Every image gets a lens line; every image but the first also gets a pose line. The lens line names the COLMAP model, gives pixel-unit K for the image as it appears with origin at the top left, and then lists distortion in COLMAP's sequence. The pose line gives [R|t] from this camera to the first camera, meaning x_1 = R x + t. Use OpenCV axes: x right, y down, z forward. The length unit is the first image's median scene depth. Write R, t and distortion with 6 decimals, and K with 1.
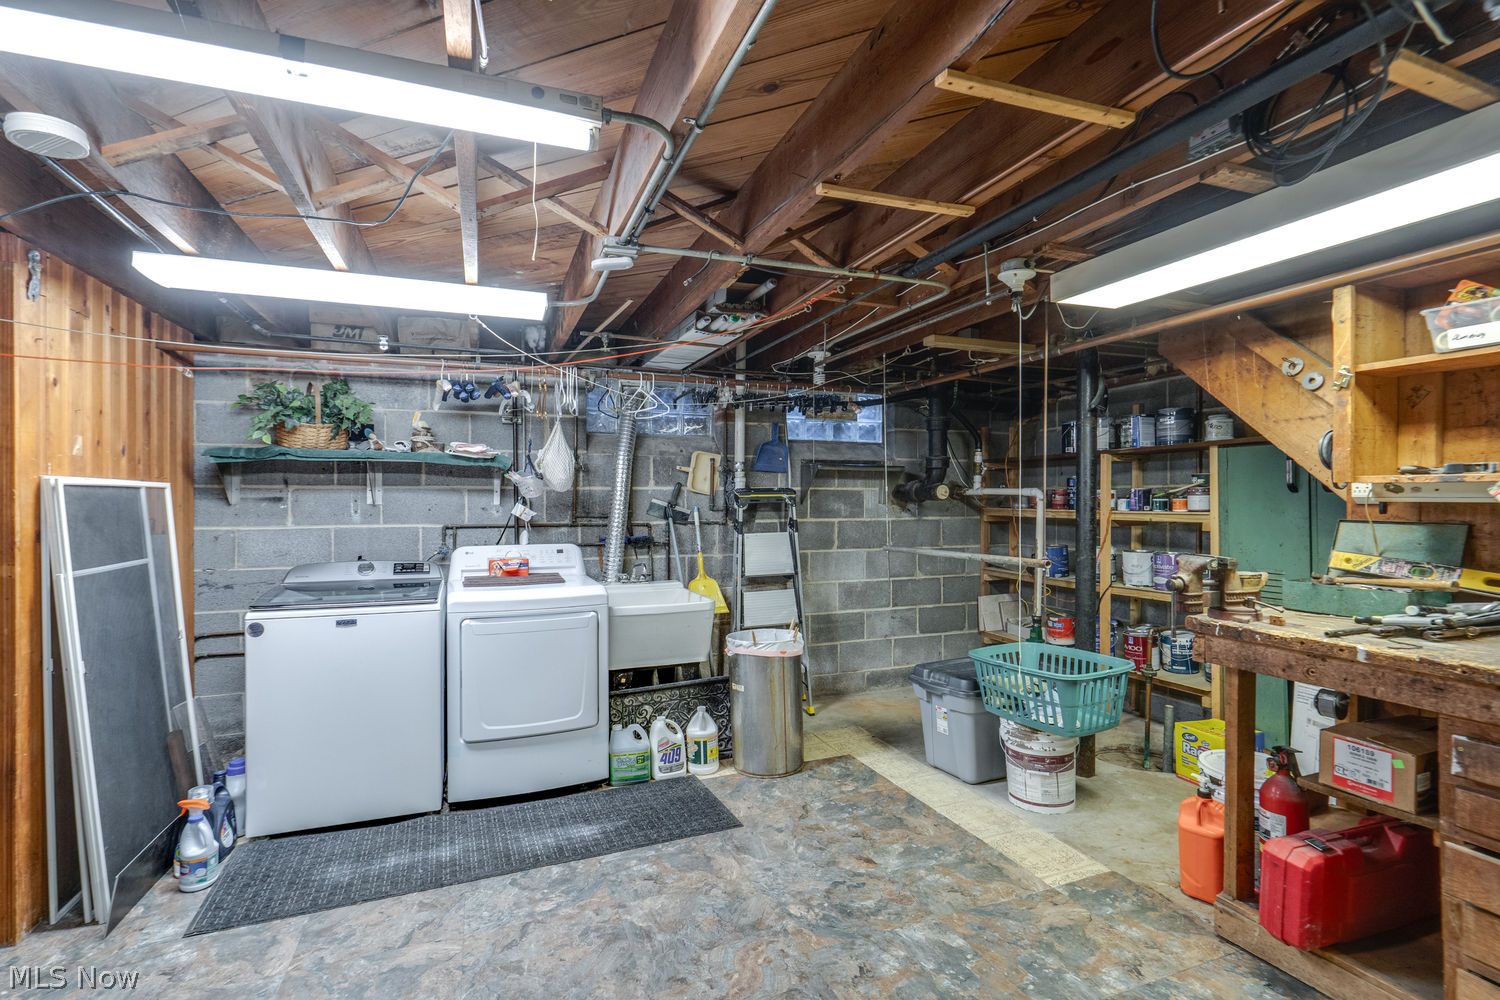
lens RADIAL K [[686.9, 0, 750.4], [0, 686.9, 510.0], [0, 0, 1]] dist [0.000294, 0.000600]
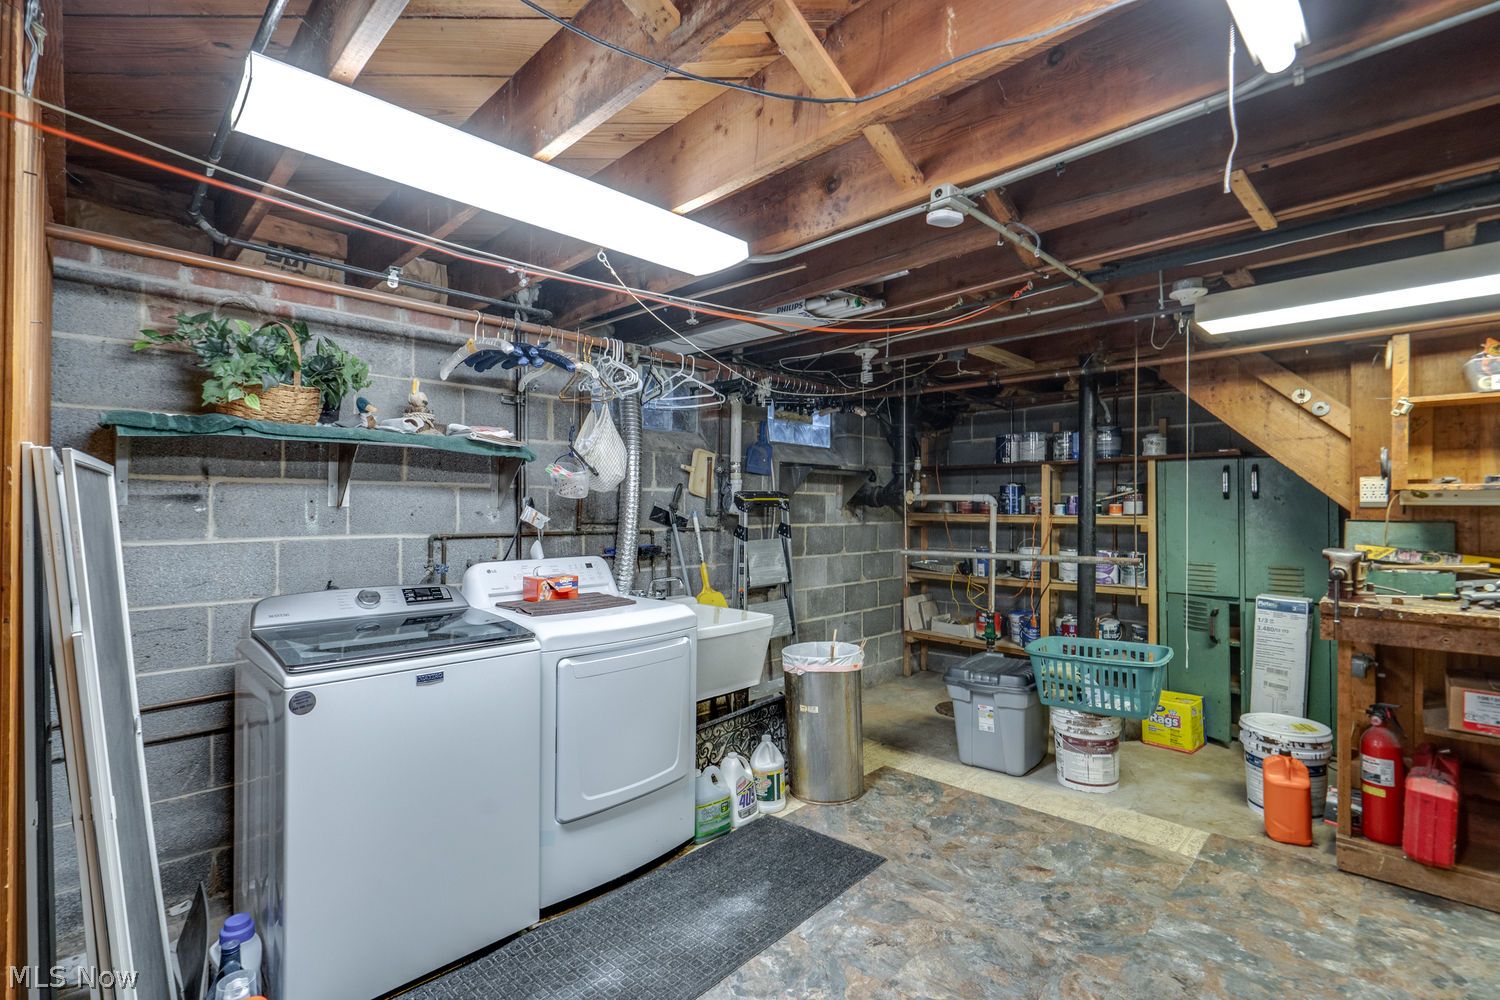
lens RADIAL K [[689.0, 0, 745.1], [0, 689.0, 511.8], [0, 0, 1]] dist [0.002527, -0.000252]
pose [[0.916538, 0.000309, 0.399948, -0.467356], [0.003488, 0.999955, -0.008767, 0.004961], [-0.399933, 0.009430, 0.916496, 0.198504]]
